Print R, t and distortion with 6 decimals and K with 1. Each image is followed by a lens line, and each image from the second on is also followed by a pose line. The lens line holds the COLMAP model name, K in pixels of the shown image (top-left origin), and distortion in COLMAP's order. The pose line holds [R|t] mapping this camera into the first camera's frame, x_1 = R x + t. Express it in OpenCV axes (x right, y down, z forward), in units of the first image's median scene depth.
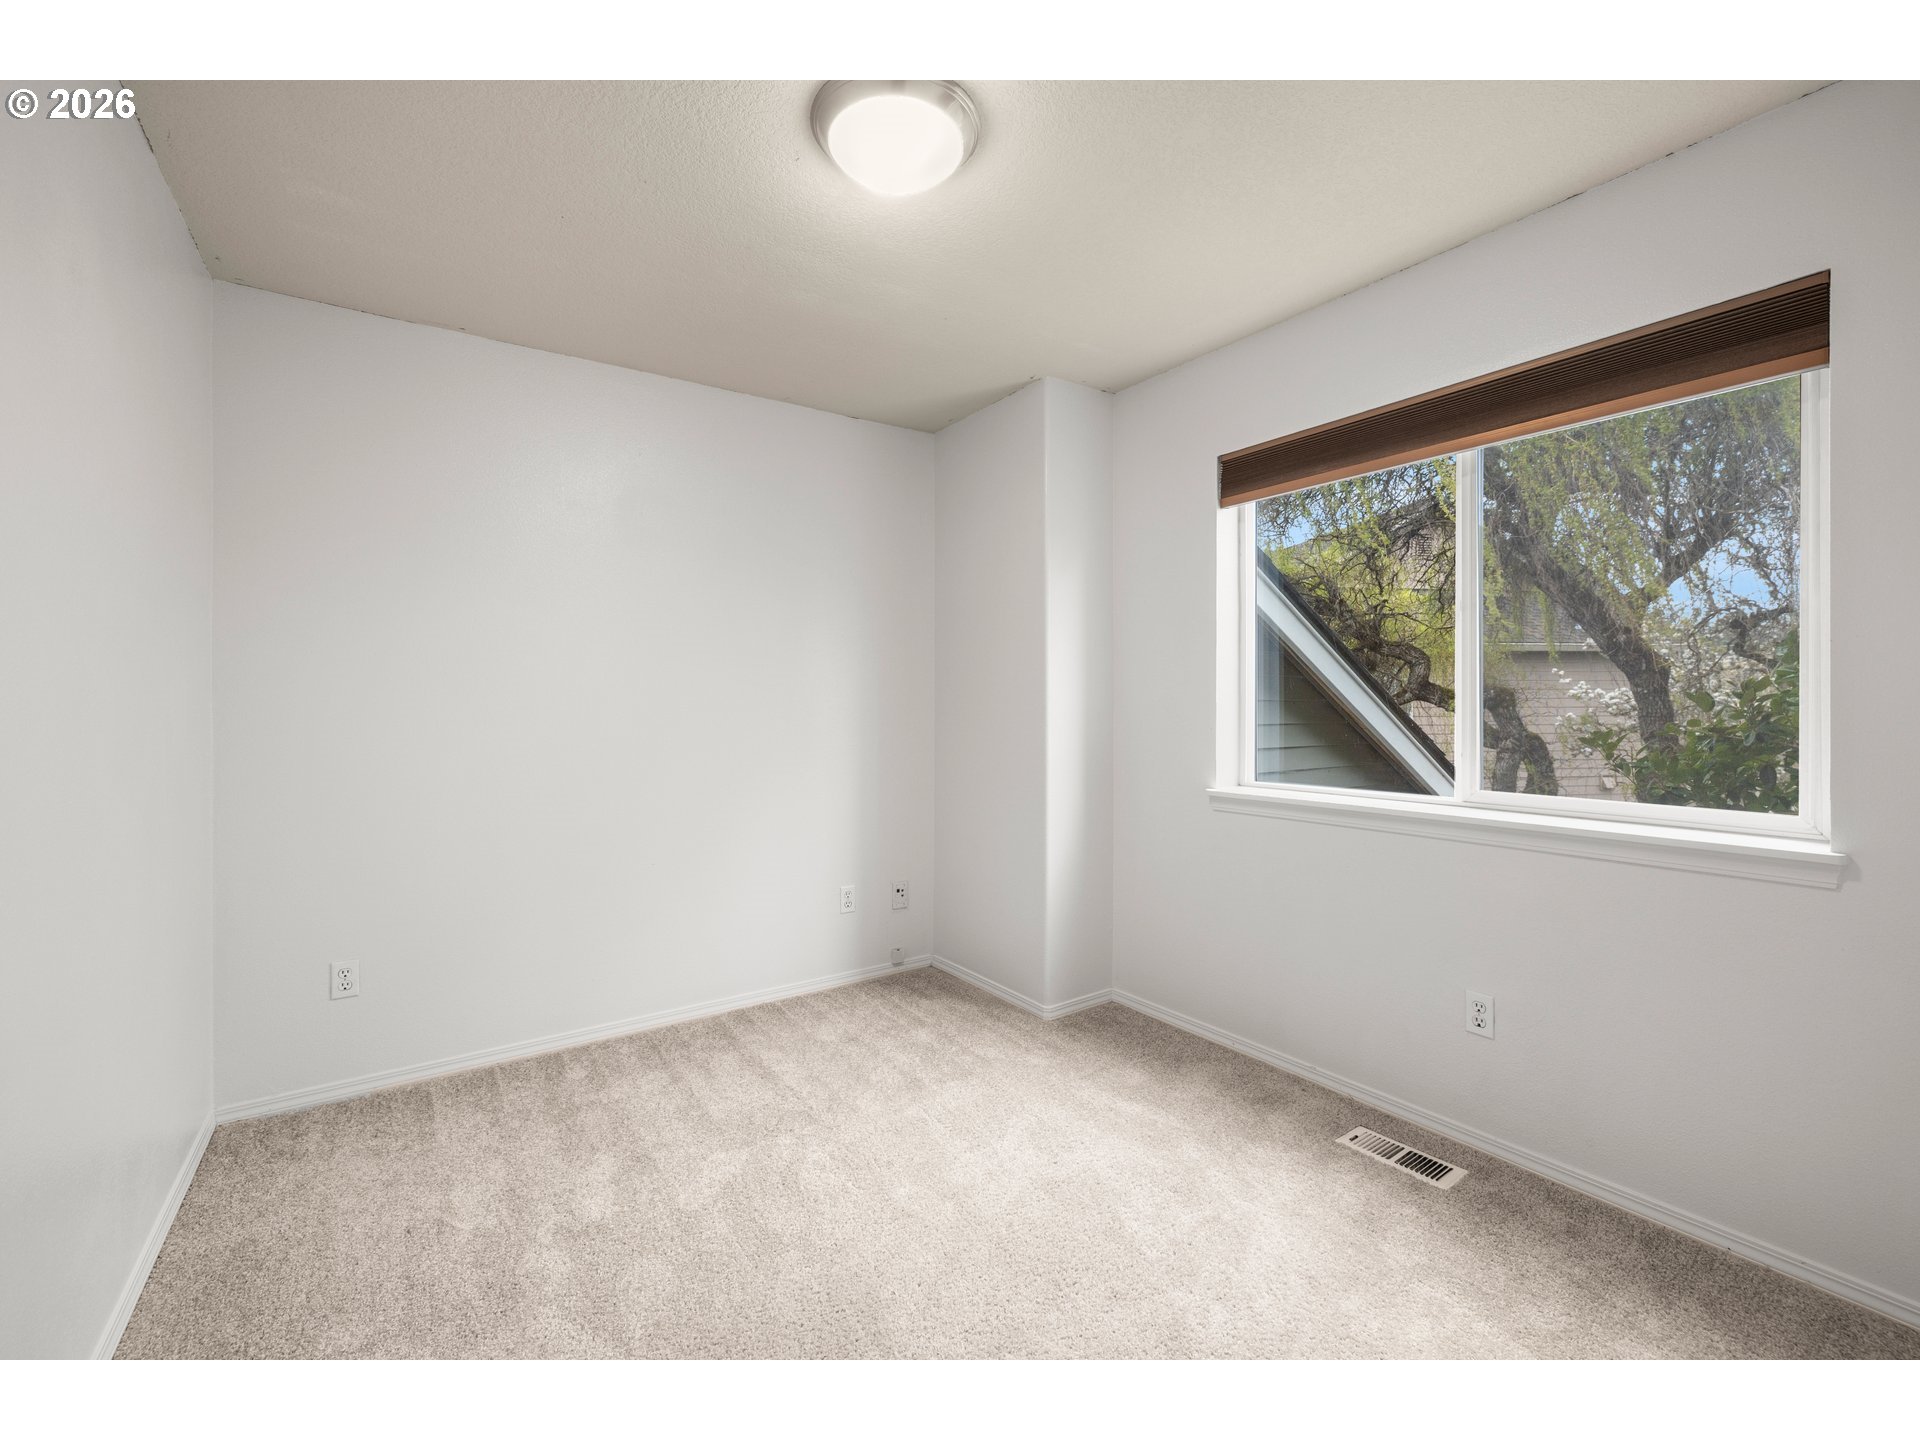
lens RADIAL K [[813.4, 0, 963.4], [0, 813.4, 710.2], [0, 0, 1]] dist [0.000381, -0.000085]
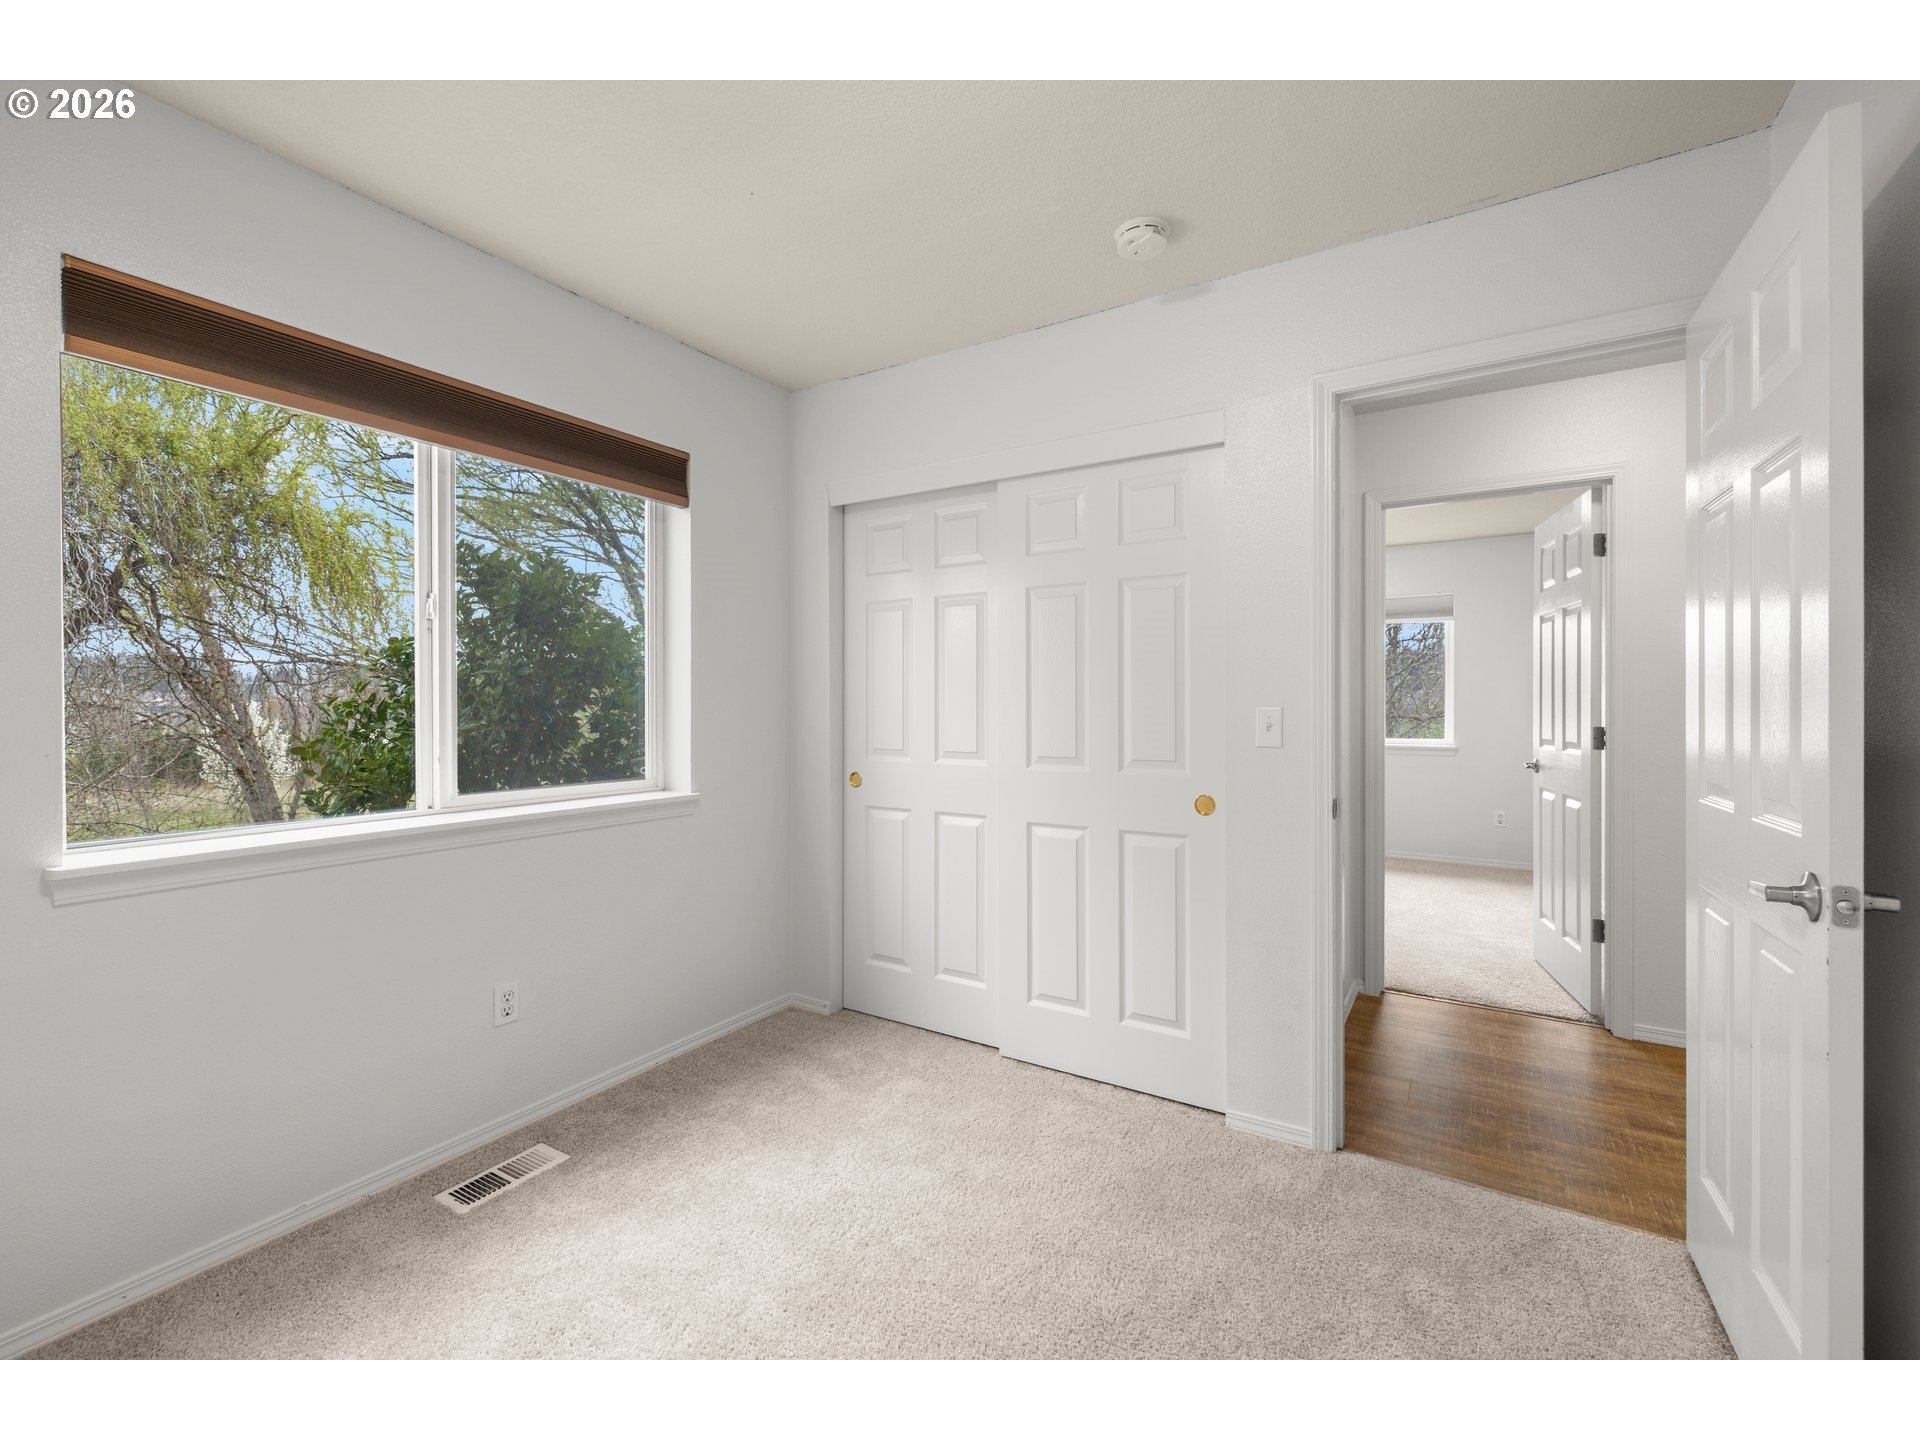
lens RADIAL K [[813.4, 0, 963.4], [0, 813.4, 710.2], [0, 0, 1]] dist [0.000381, -0.000085]
pose [[-0.403884, -0.011103, 0.914743, -0.559970], [0.002429, 0.999910, 0.013210, -0.016725], [-0.914807, 0.007557, -0.403820, 0.886044]]
